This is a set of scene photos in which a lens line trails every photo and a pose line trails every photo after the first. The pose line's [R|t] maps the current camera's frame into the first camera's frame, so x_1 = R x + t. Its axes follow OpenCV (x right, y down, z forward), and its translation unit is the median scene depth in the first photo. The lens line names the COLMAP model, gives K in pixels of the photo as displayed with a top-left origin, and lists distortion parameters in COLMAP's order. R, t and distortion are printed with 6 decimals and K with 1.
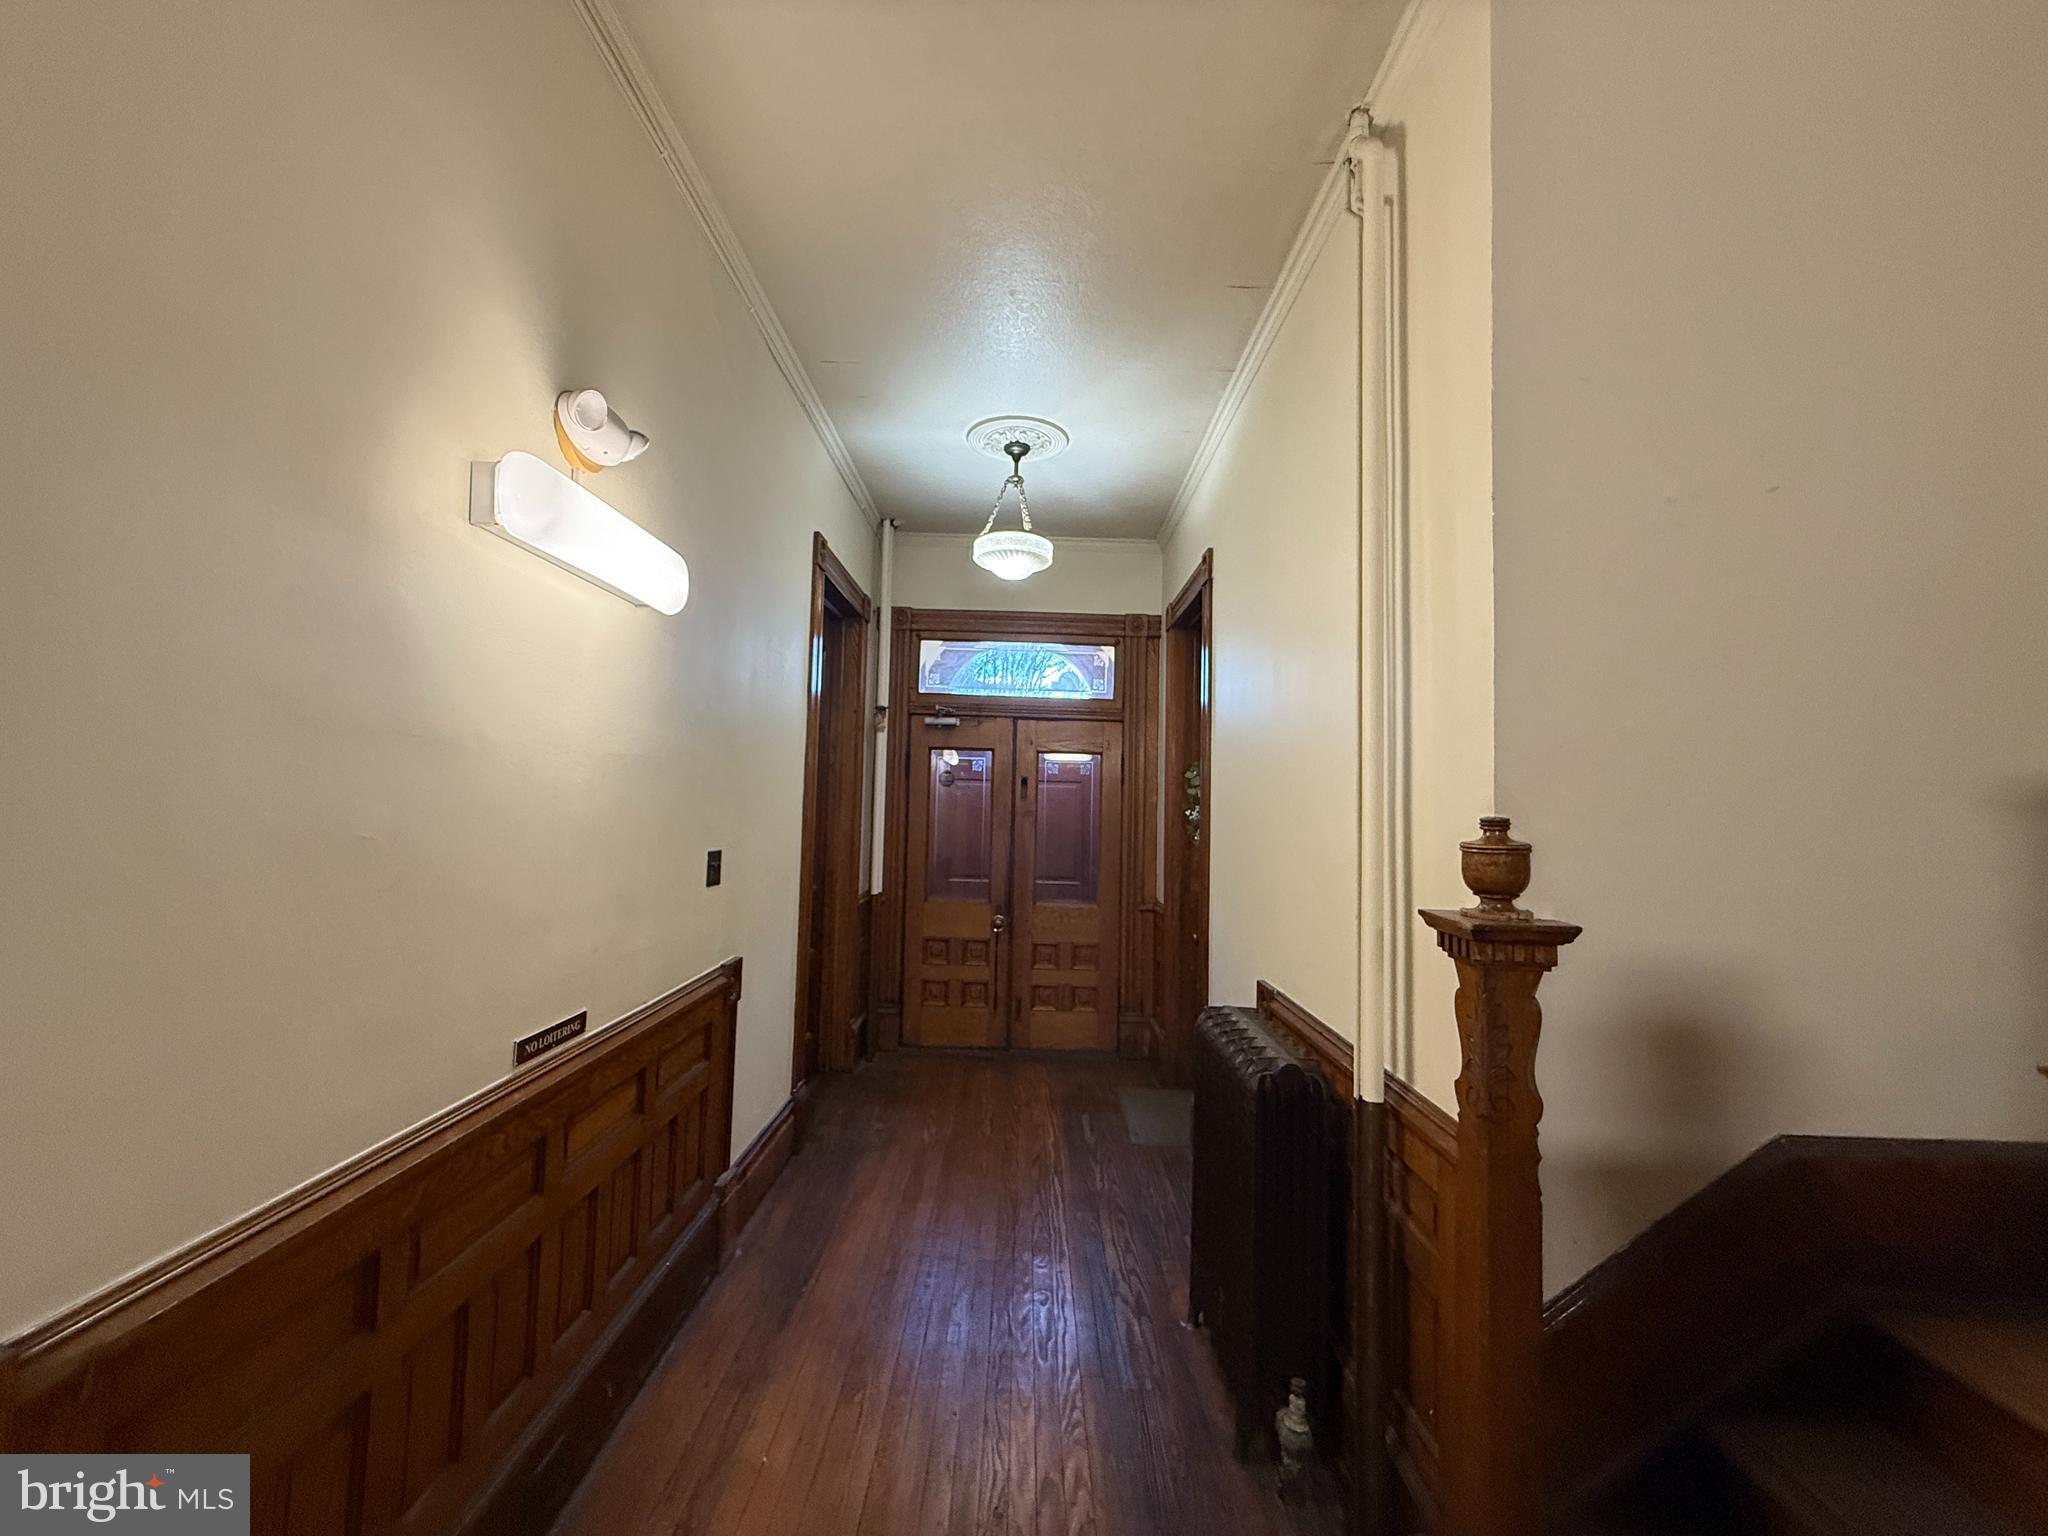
lens RADIAL K [[816.2, 0, 1019.6], [0, 816.2, 767.8], [0, 0, 1]] dist [0.001169, -0.000396]
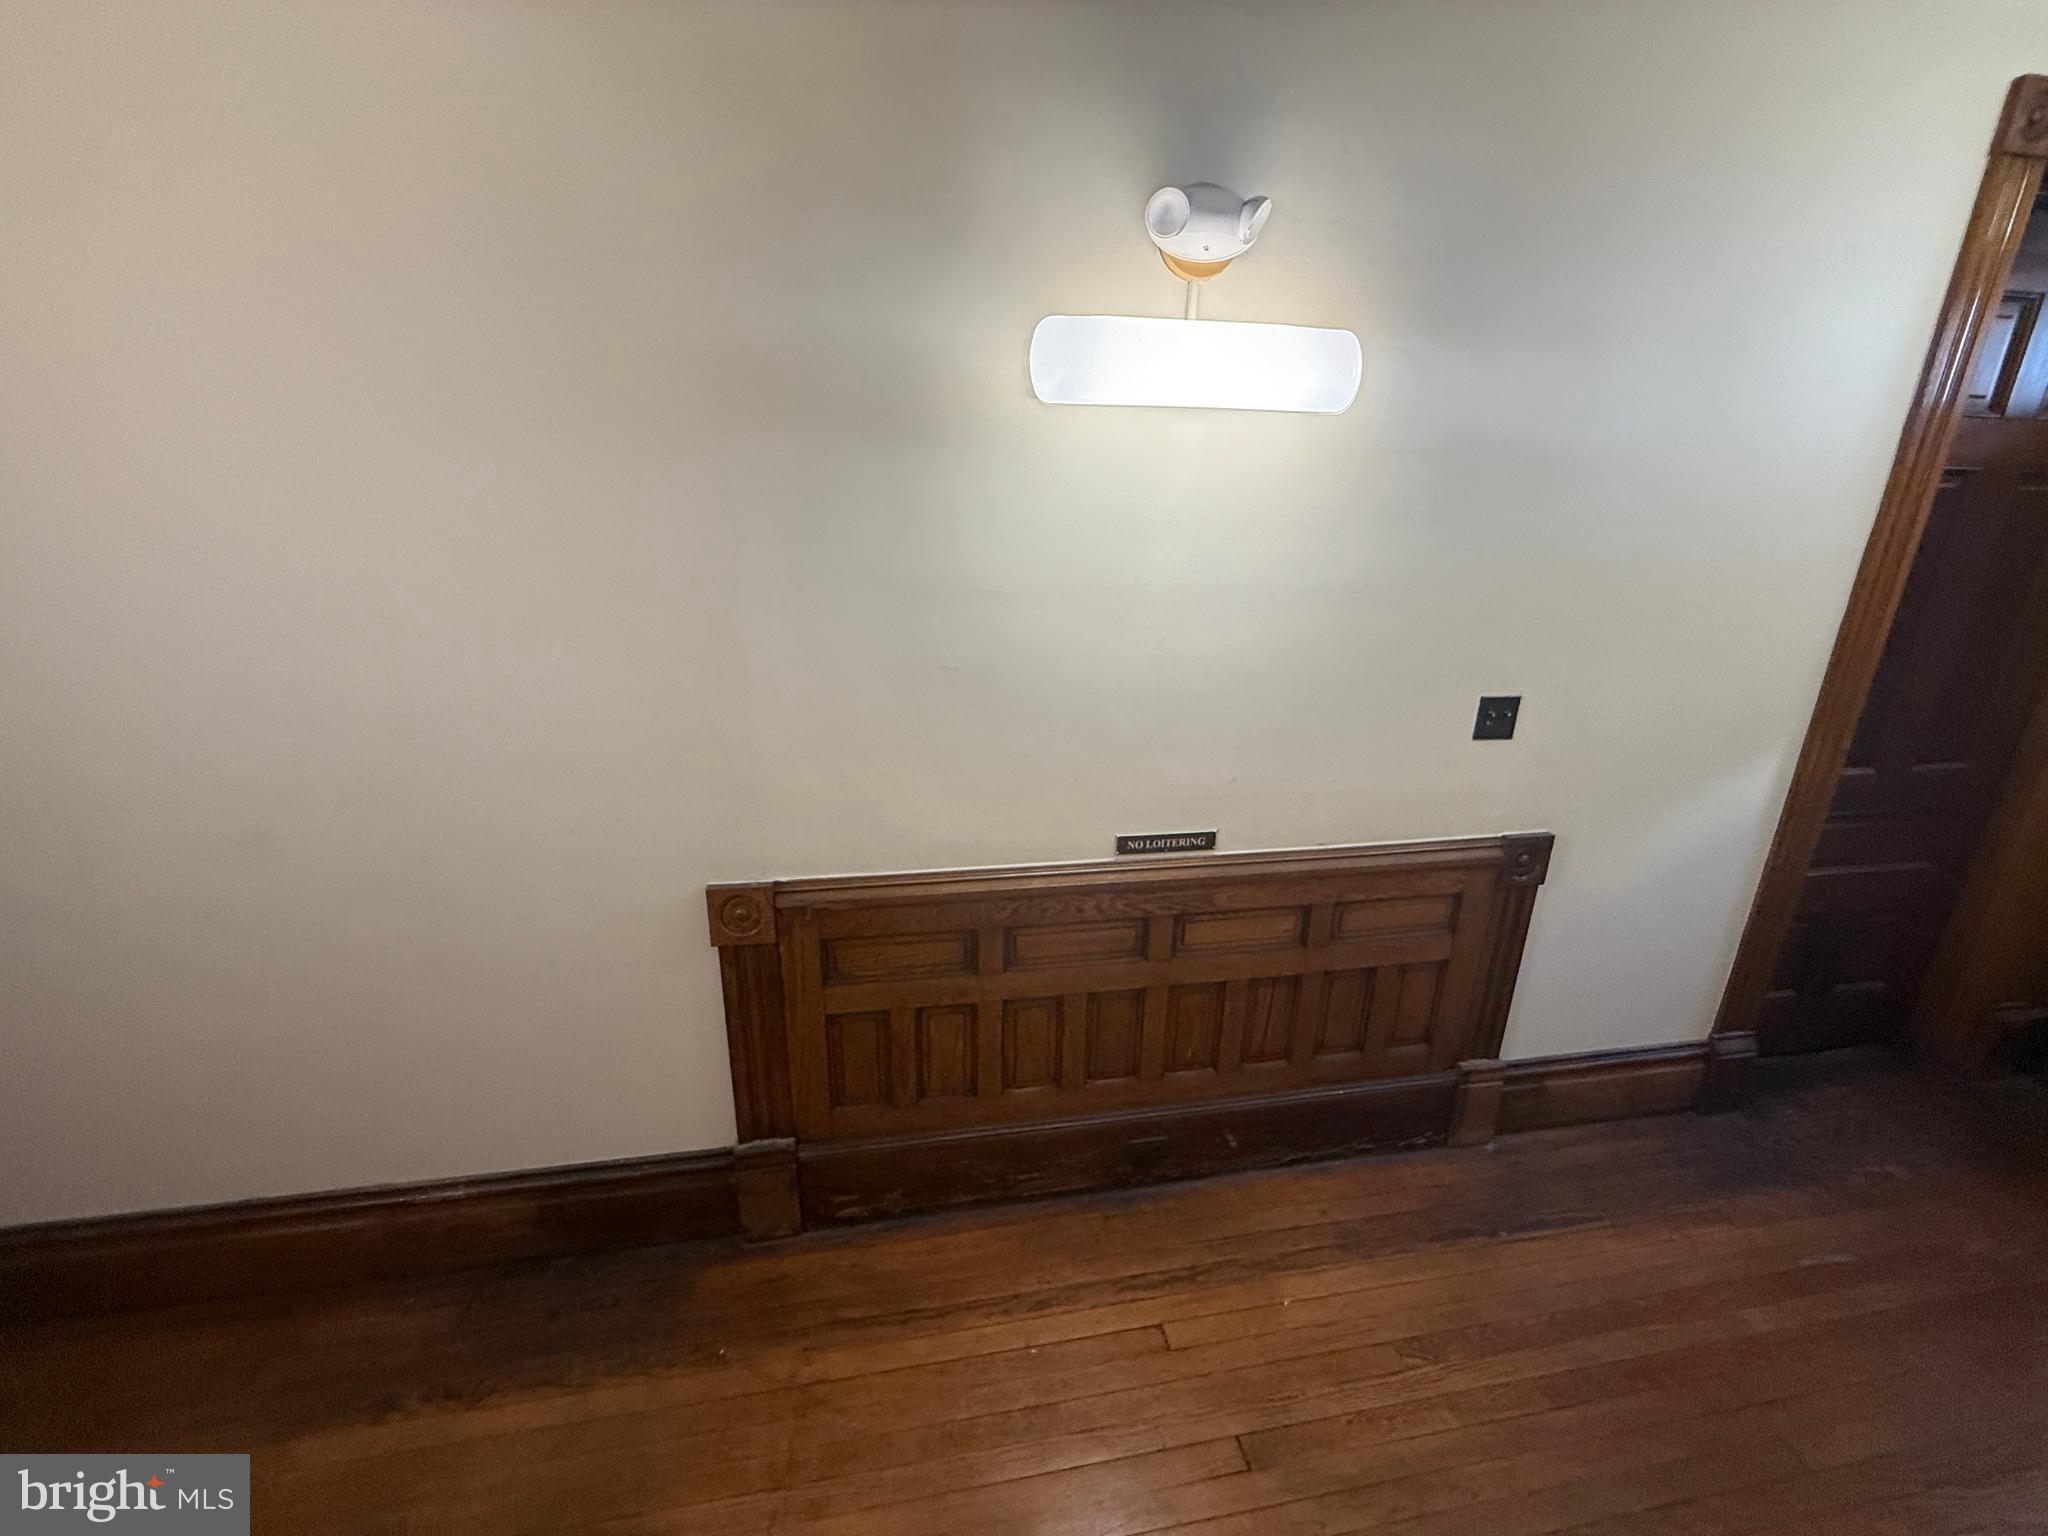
lens RADIAL K [[816.2, 0, 1019.6], [0, 816.2, 767.8], [0, 0, 1]] dist [0.001169, -0.000396]
pose [[0.183364, 0.274015, -0.944083, 0.410188], [0.033117, 0.958099, 0.284516, -0.097827], [0.982487, -0.083435, 0.166607, 0.558287]]
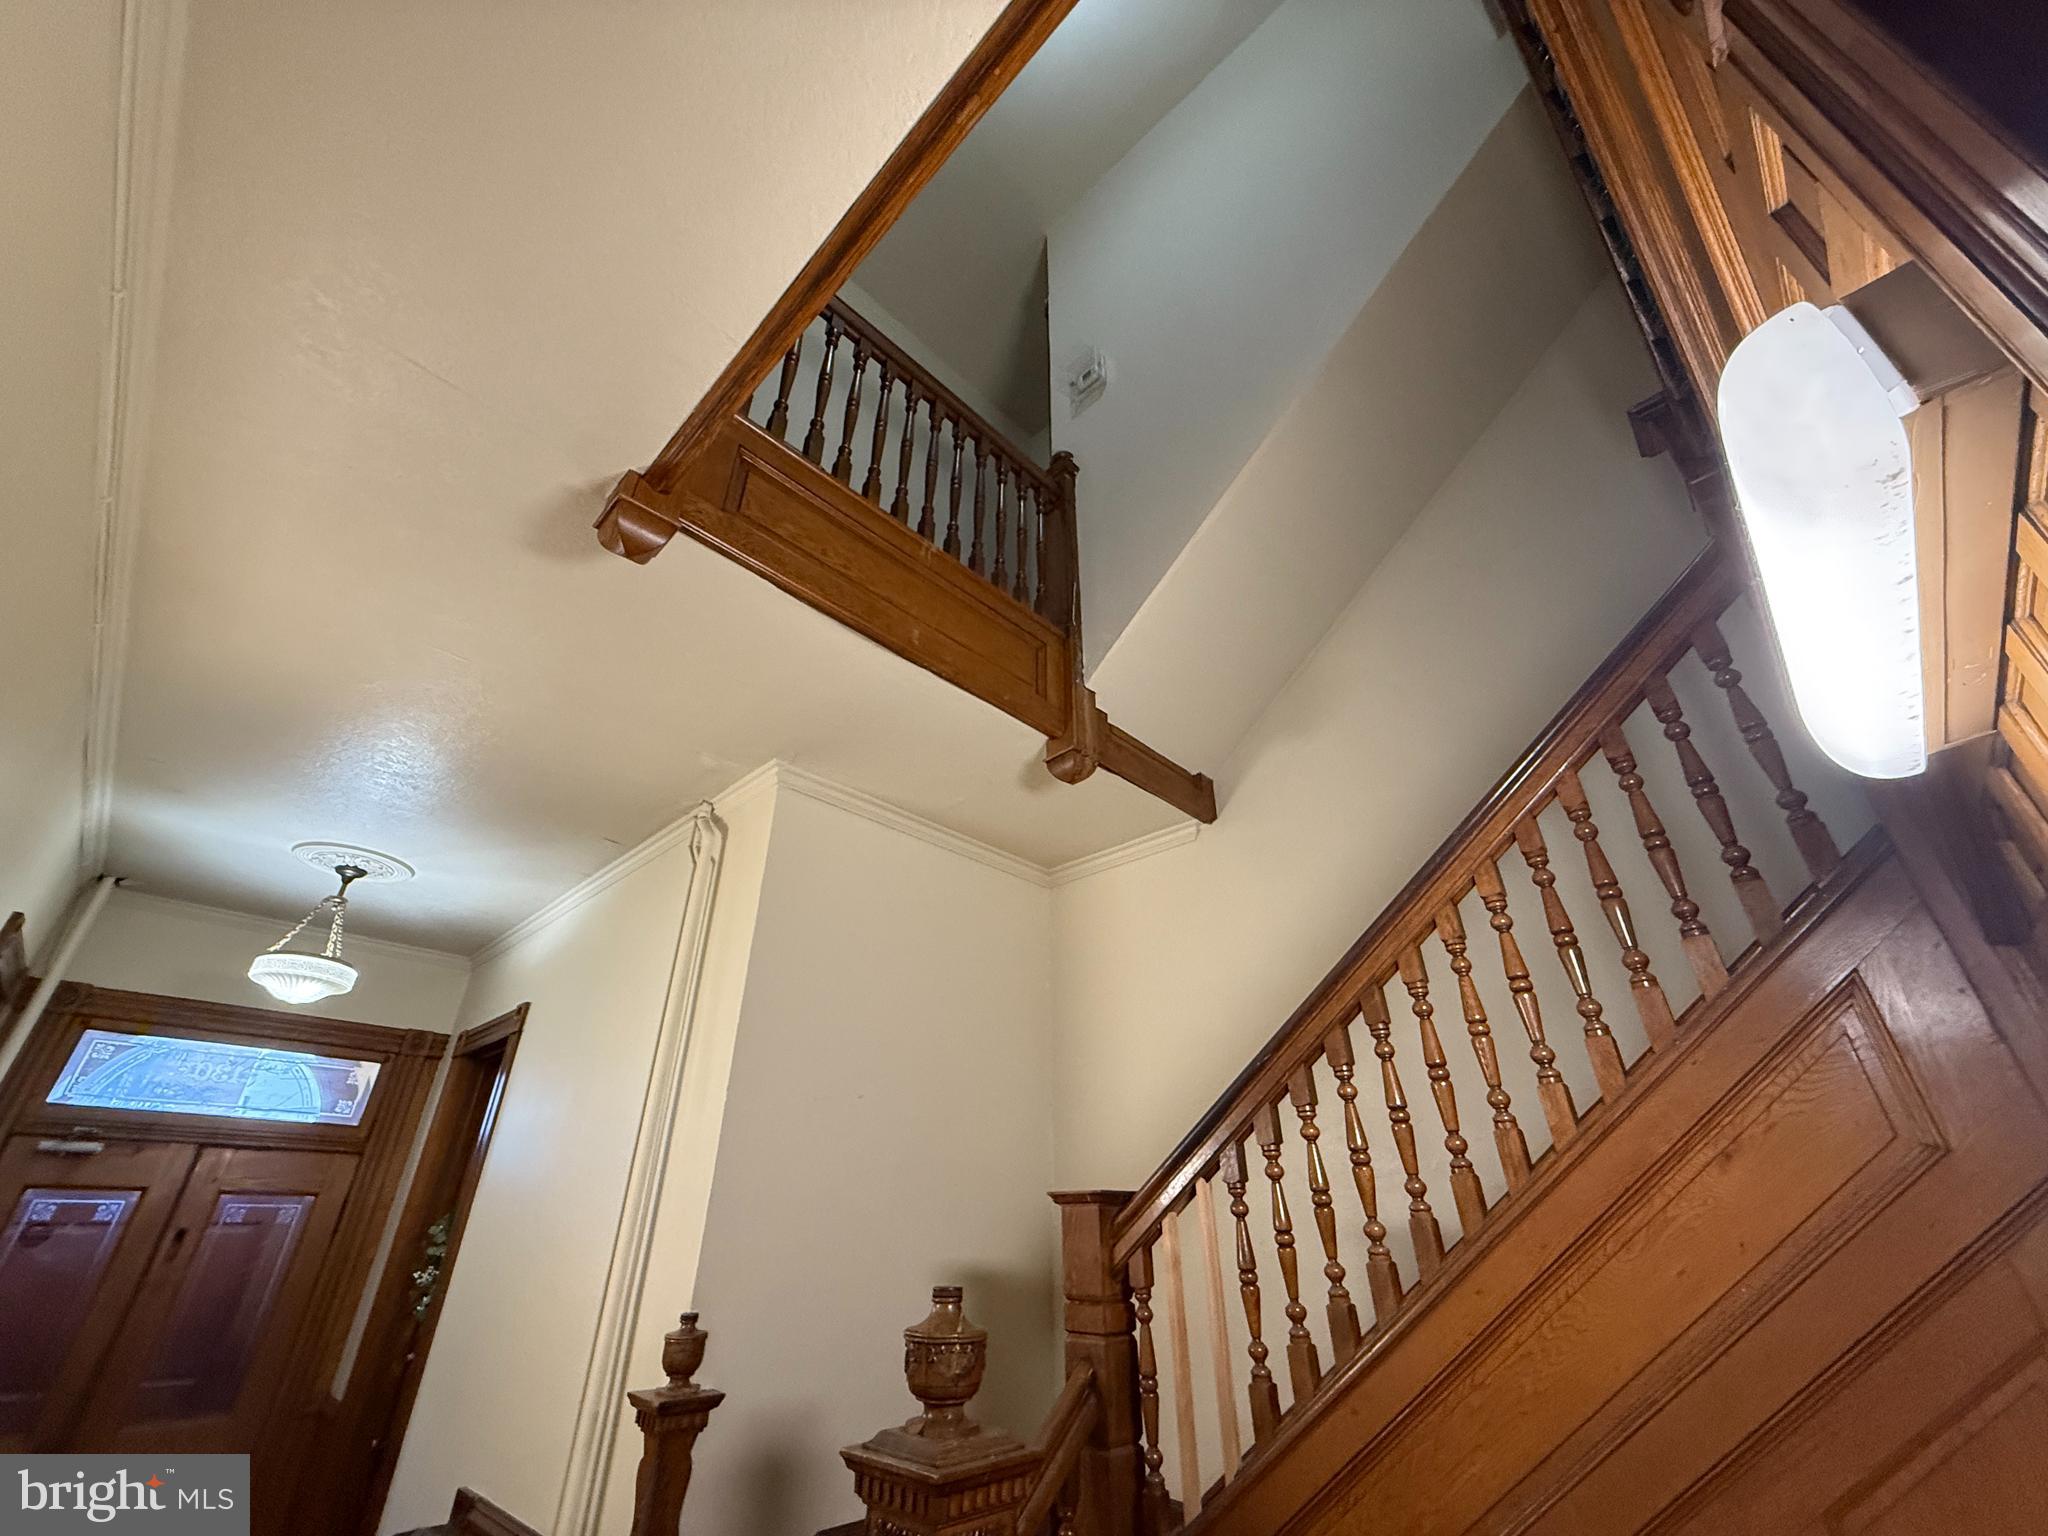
lens RADIAL K [[816.2, 0, 1019.6], [0, 816.2, 767.8], [0, 0, 1]] dist [0.001169, -0.000396]
pose [[0.690897, 0.334604, 0.640859, -0.164467], [-0.020562, 0.895183, -0.445224, -0.095109], [-0.722660, 0.294426, 0.625360, -0.366783]]
